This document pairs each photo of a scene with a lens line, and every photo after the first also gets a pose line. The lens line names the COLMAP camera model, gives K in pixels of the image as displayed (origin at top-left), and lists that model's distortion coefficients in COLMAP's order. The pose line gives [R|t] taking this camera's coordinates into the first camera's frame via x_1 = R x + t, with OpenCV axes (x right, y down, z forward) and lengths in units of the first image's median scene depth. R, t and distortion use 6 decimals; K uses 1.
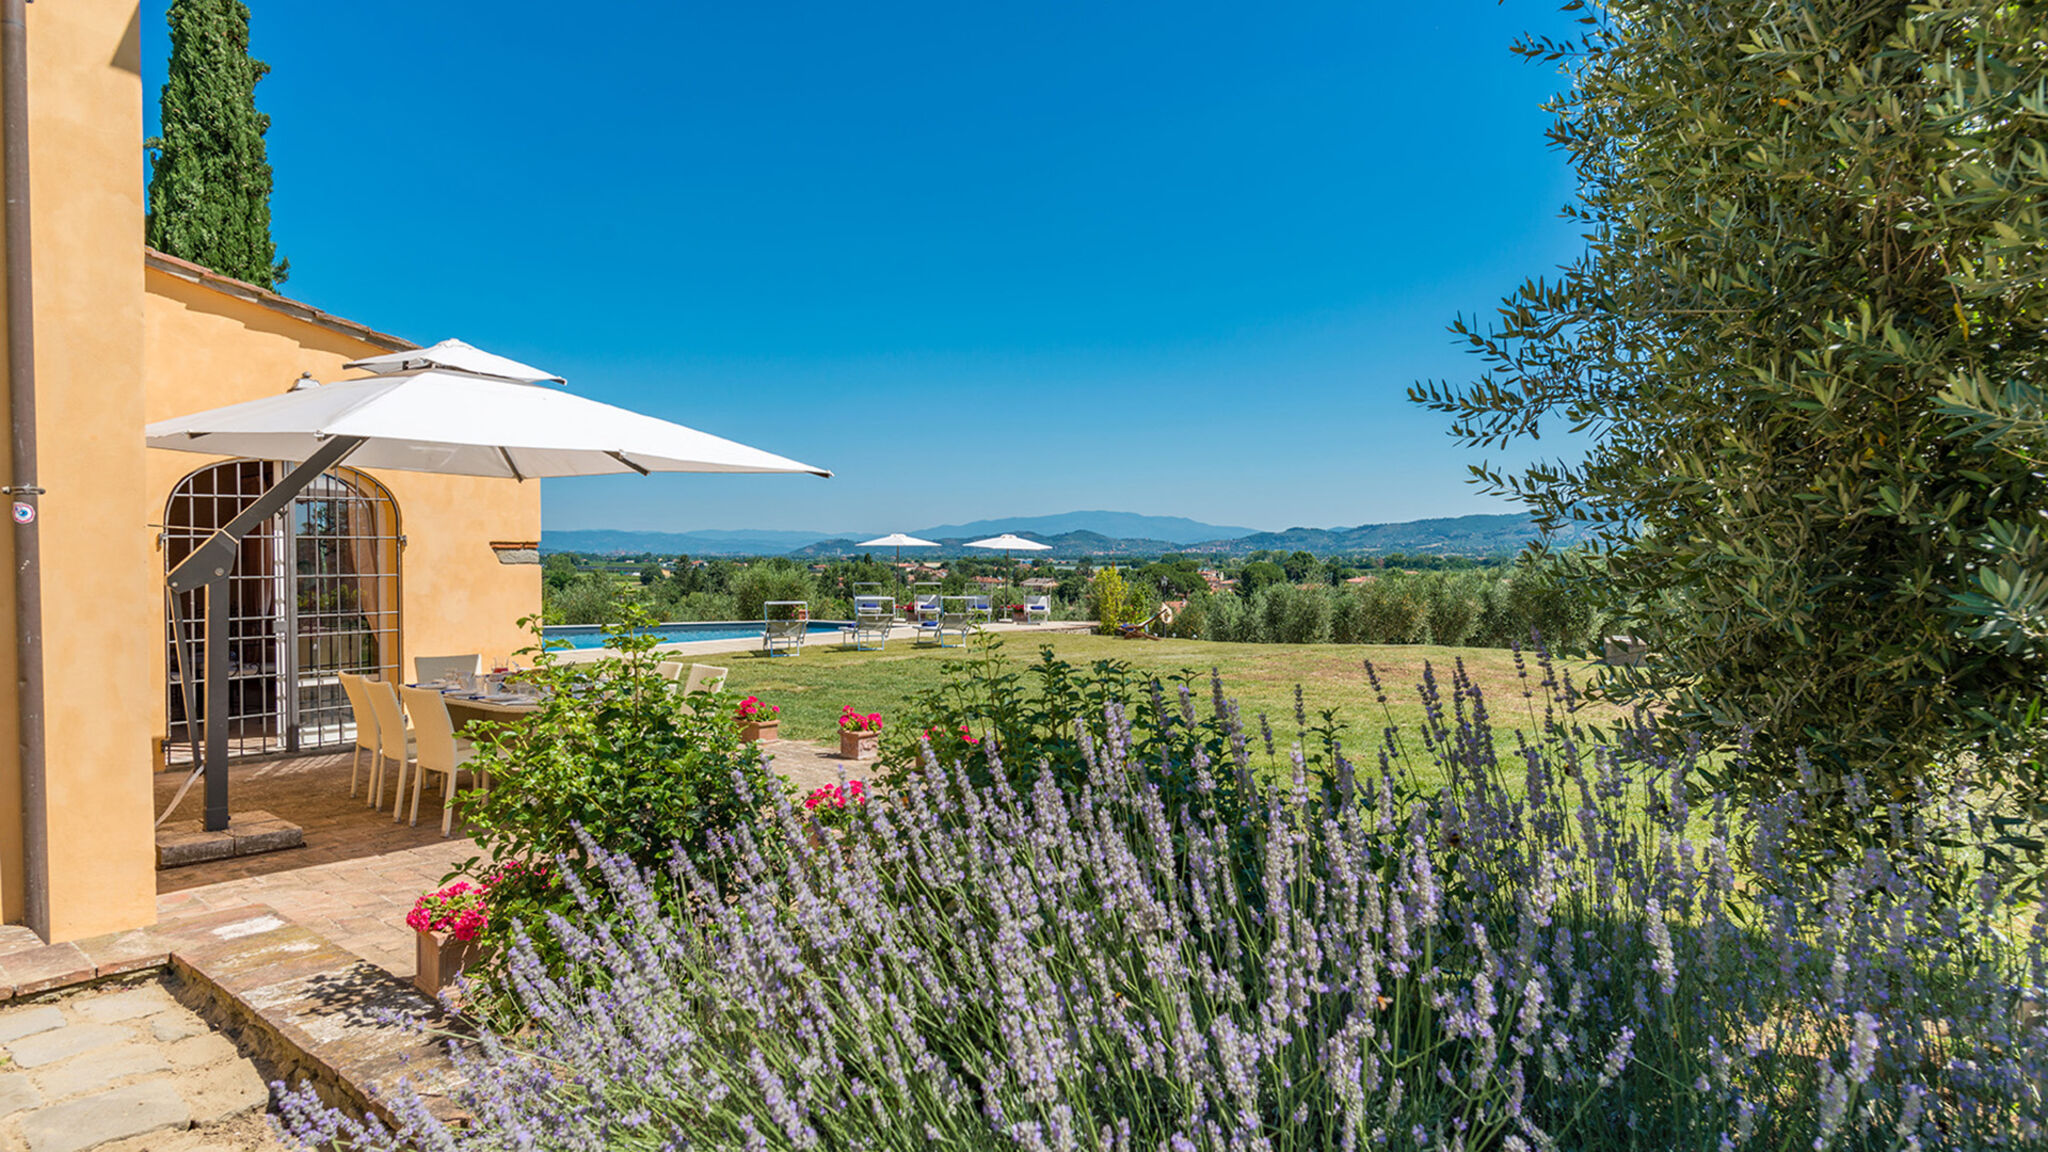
lens RADIAL K [[1167.2, 0, 1029.5], [0, 1167.2, 566.7], [0, 0, 1]] dist [-0.005947, 0.003627]
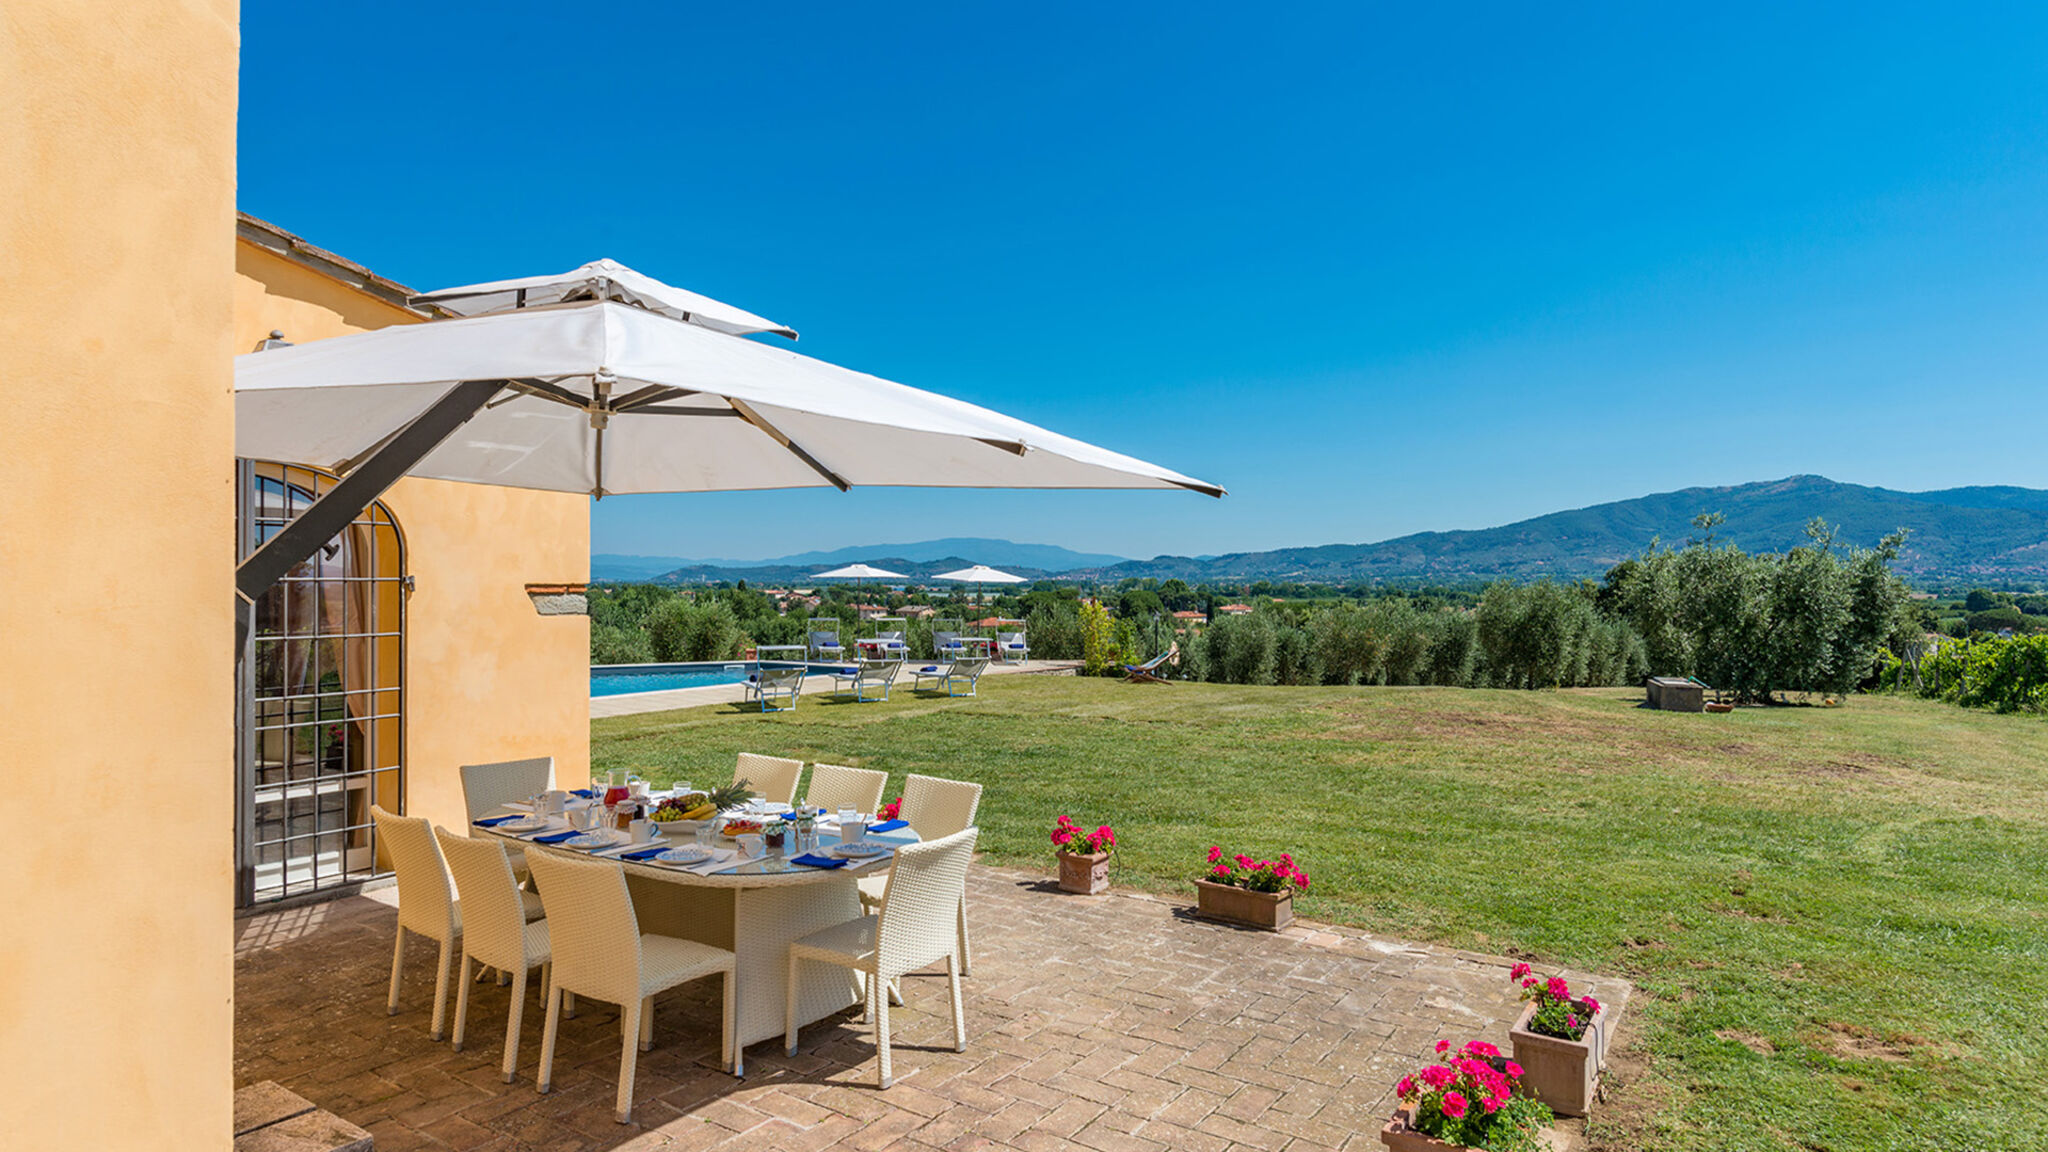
lens RADIAL K [[1167.2, 0, 1026.1], [0, 1167.2, 572.3], [0, 0, 1]] dist [-0.005947, 0.003627]
pose [[0.994222, 0.004023, 0.107264, -0.081037], [-0.002050, 0.999827, -0.018501, -0.005513], [-0.107320, 0.018174, 0.994058, 0.090442]]
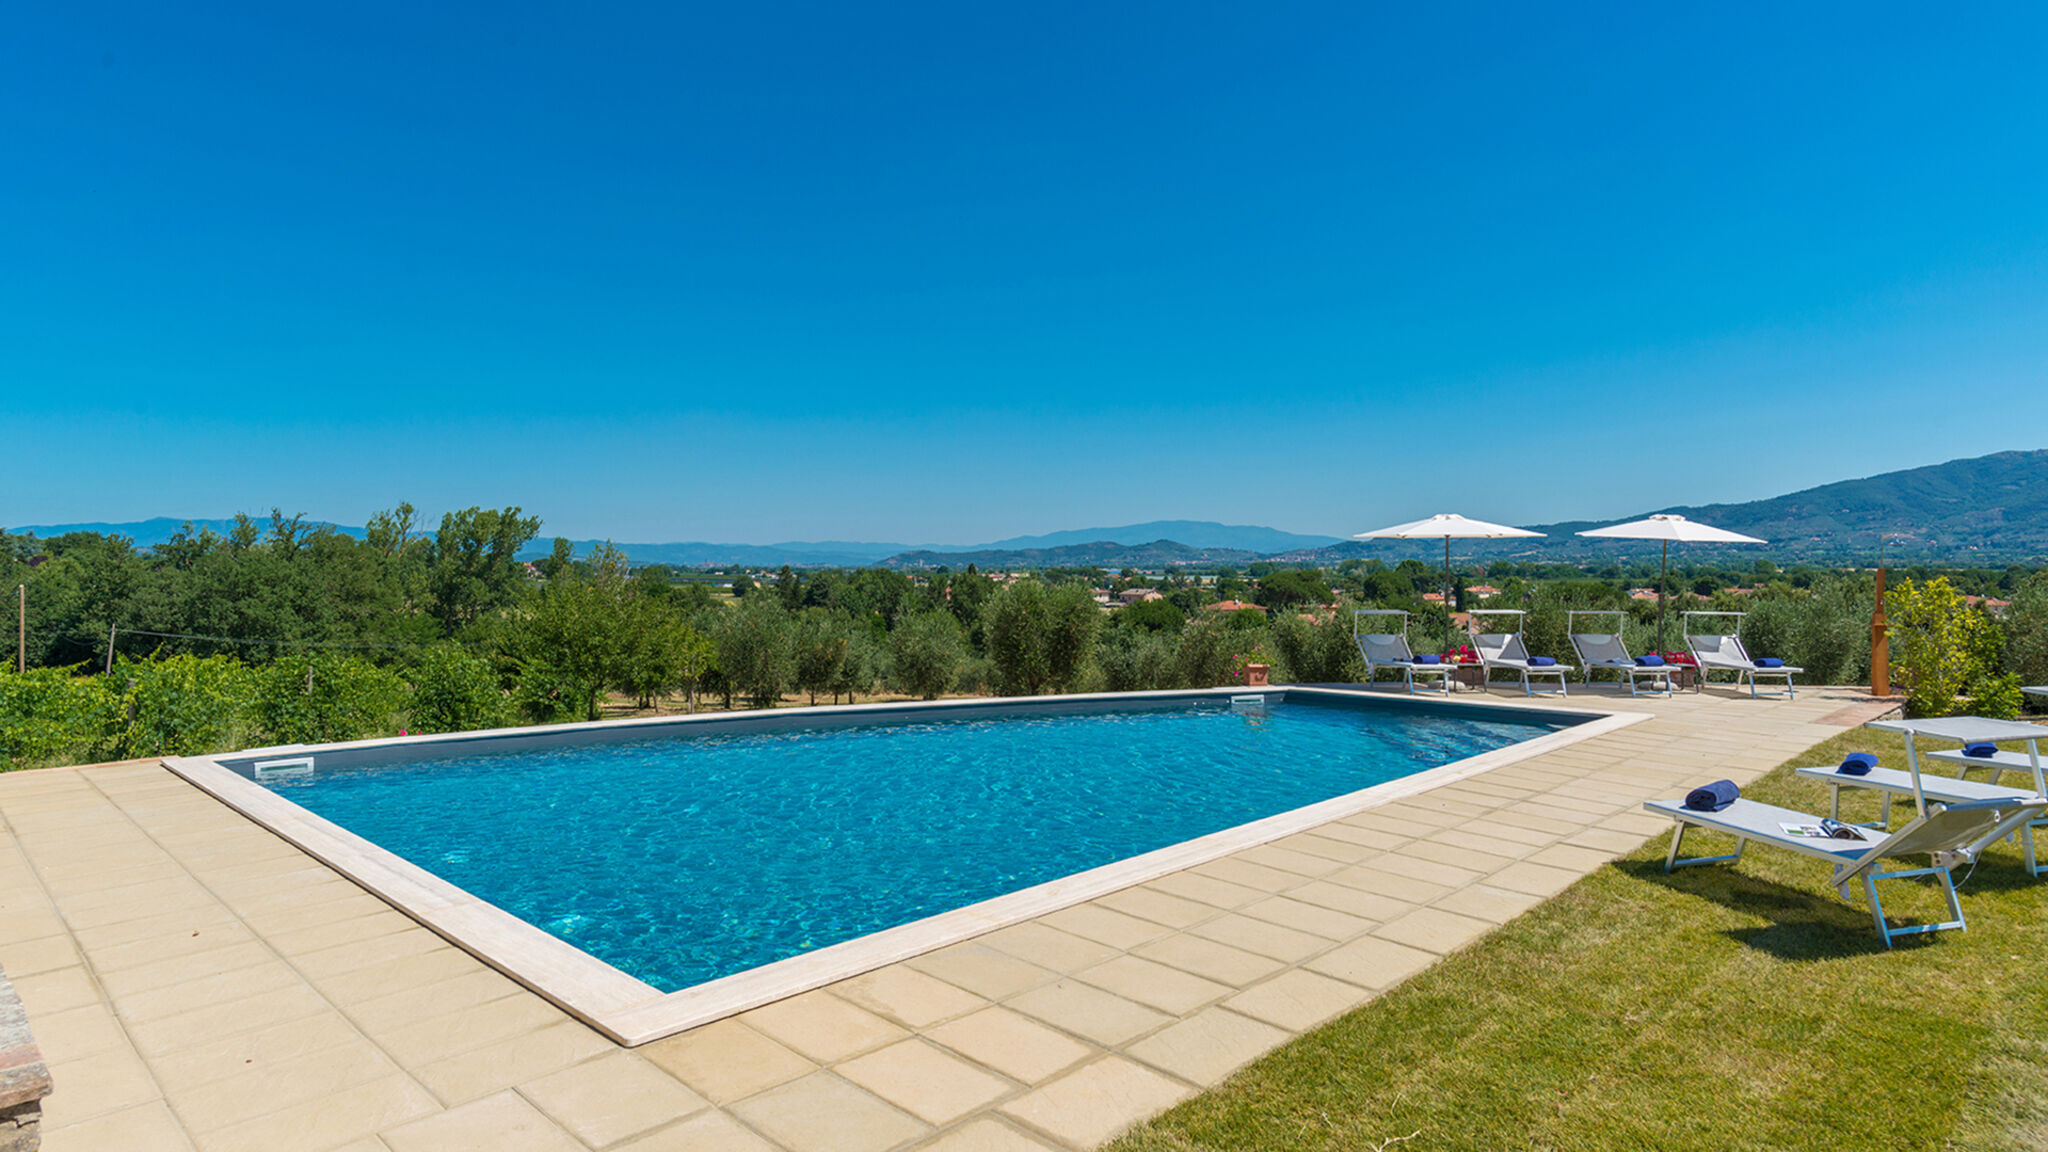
lens RADIAL K [[1167.2, 0, 1032.3], [0, 1167.2, 572.7], [0, 0, 1]] dist [-0.005947, 0.003627]
pose [[0.997709, -0.003968, -0.067529, -0.257195], [0.003721, 0.999986, -0.003786, -0.001046], [0.067543, 0.003526, 0.997710, 0.484861]]
